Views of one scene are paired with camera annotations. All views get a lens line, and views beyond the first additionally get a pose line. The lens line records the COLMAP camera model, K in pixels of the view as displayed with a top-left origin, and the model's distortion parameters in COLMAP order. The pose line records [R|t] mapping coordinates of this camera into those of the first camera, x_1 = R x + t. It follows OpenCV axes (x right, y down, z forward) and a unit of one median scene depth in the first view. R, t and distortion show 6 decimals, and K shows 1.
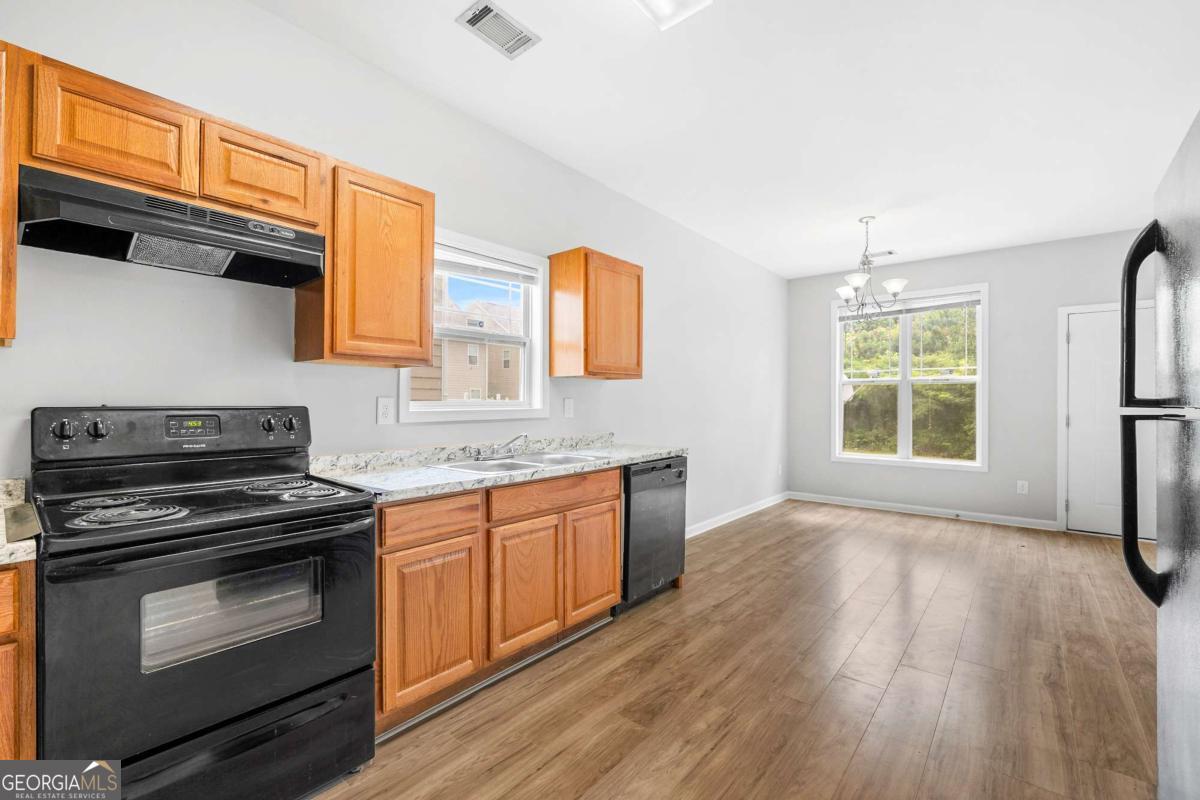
lens RADIAL K [[508.7, 0, 596.9], [0, 508.7, 401.4], [0, 0, 1]] dist [-0.008961, 0.001209]
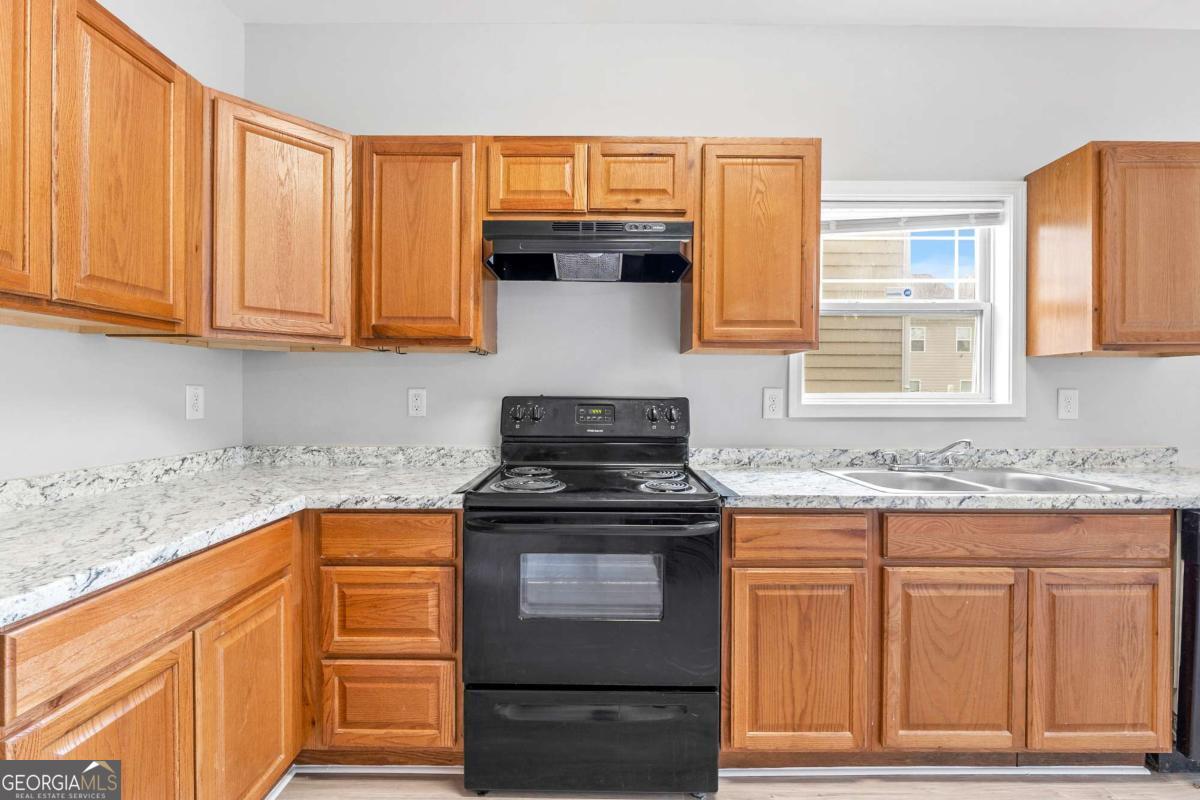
lens RADIAL K [[508.7, 0, 599.4], [0, 508.7, 396.8], [0, 0, 1]] dist [-0.008961, 0.001209]
pose [[0.645163, 0.005450, -0.764026, 0.081395], [-0.002849, 0.999985, 0.004728, 0.003945], [0.764040, -0.000874, 0.645169, 0.215873]]
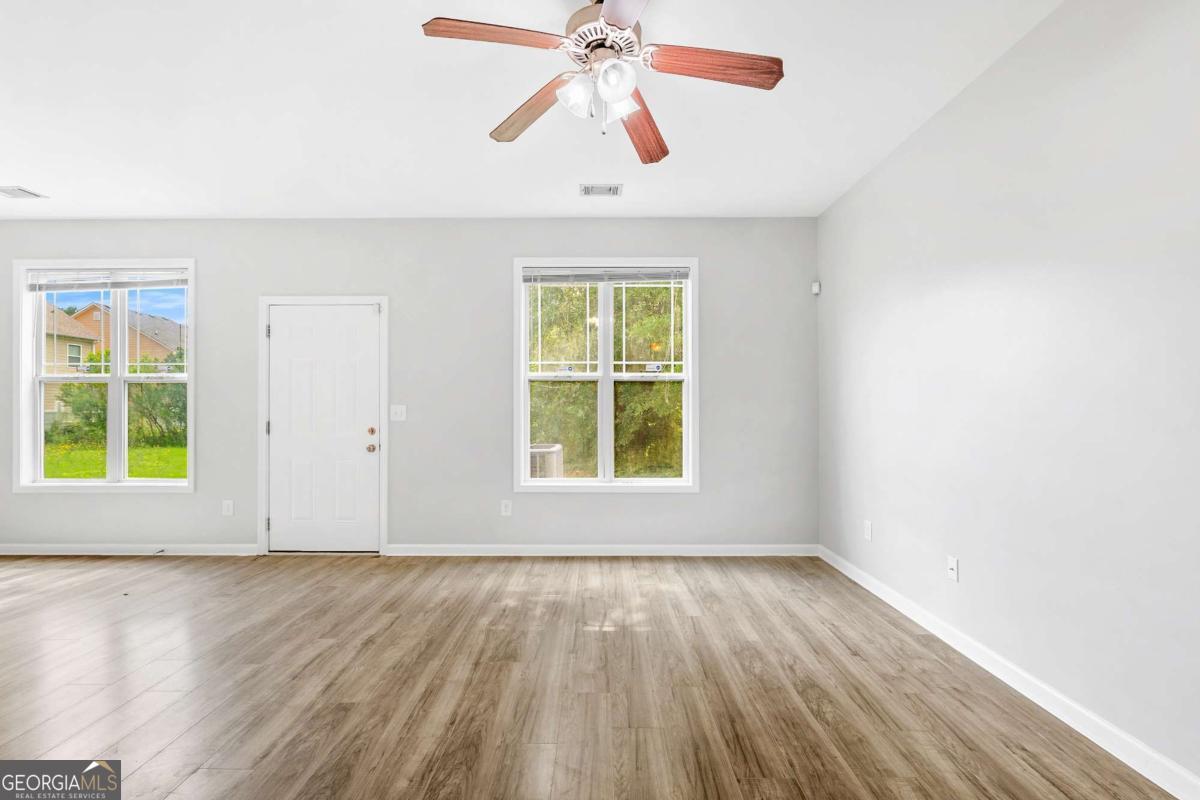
lens RADIAL K [[508.7, 0, 596.3], [0, 508.7, 401.0], [0, 0, 1]] dist [-0.008961, 0.001209]
pose [[0.764121, 0.005122, 0.645053, 1.810593], [0.003874, 0.999914, -0.012530, 0.016239], [-0.645061, 0.012073, 0.764035, -0.082658]]
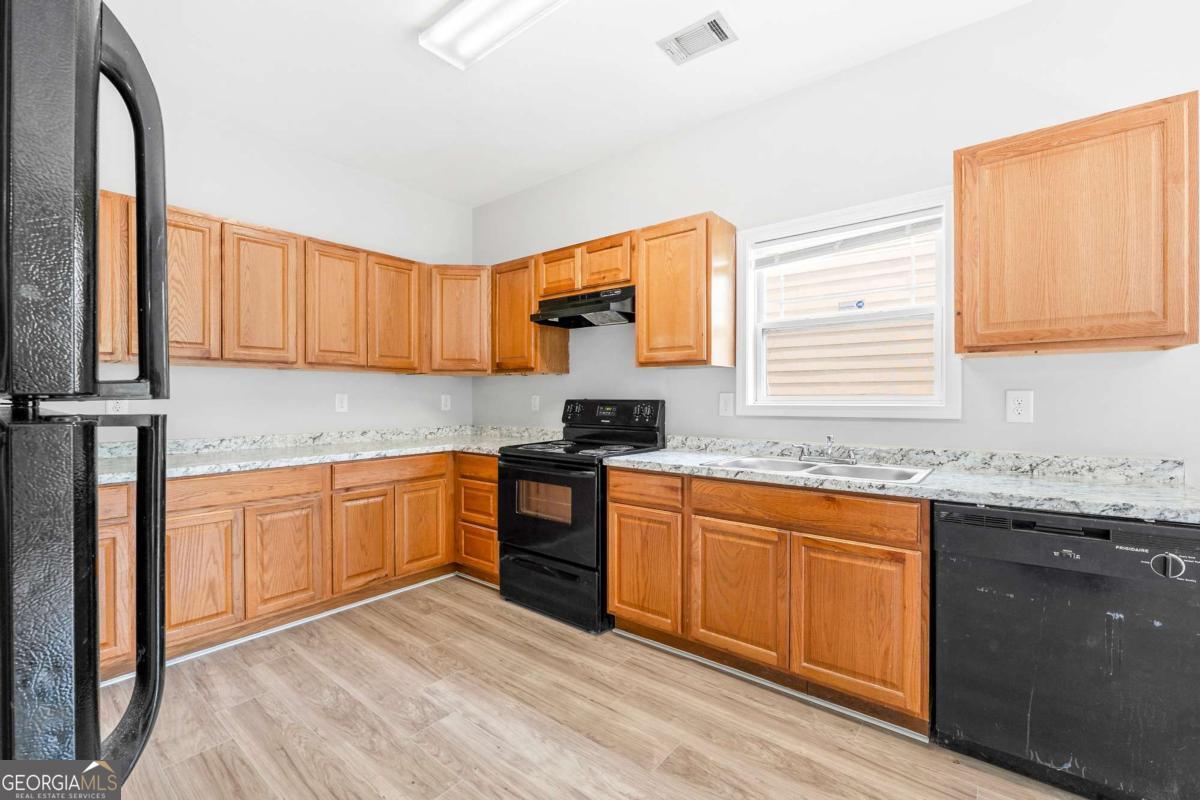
lens RADIAL K [[508.7, 0, 599.8], [0, 508.7, 401.1], [0, 0, 1]] dist [-0.008961, 0.001209]
pose [[0.025339, 0.005609, -0.999663, 0.859111], [0.000955, 0.999984, 0.005635, 0.004819], [0.999678, -0.001097, 0.025333, 0.778622]]
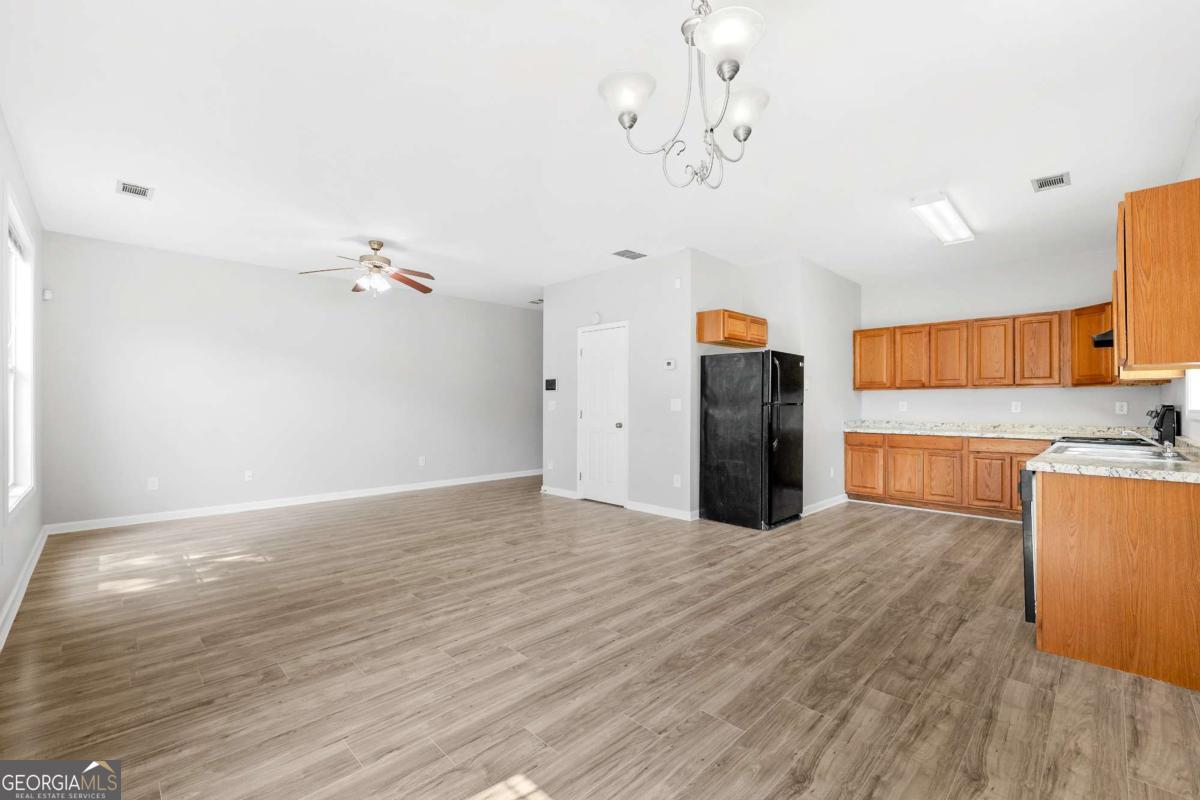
lens RADIAL K [[508.7, 0, 593.4], [0, 508.7, 395.1], [0, 0, 1]] dist [-0.008961, 0.001209]
pose [[-0.995634, -0.003441, 0.093276, 1.173309], [-0.005081, 0.999837, -0.017350, 0.014320], [-0.093201, -0.017749, -0.995489, 2.835079]]
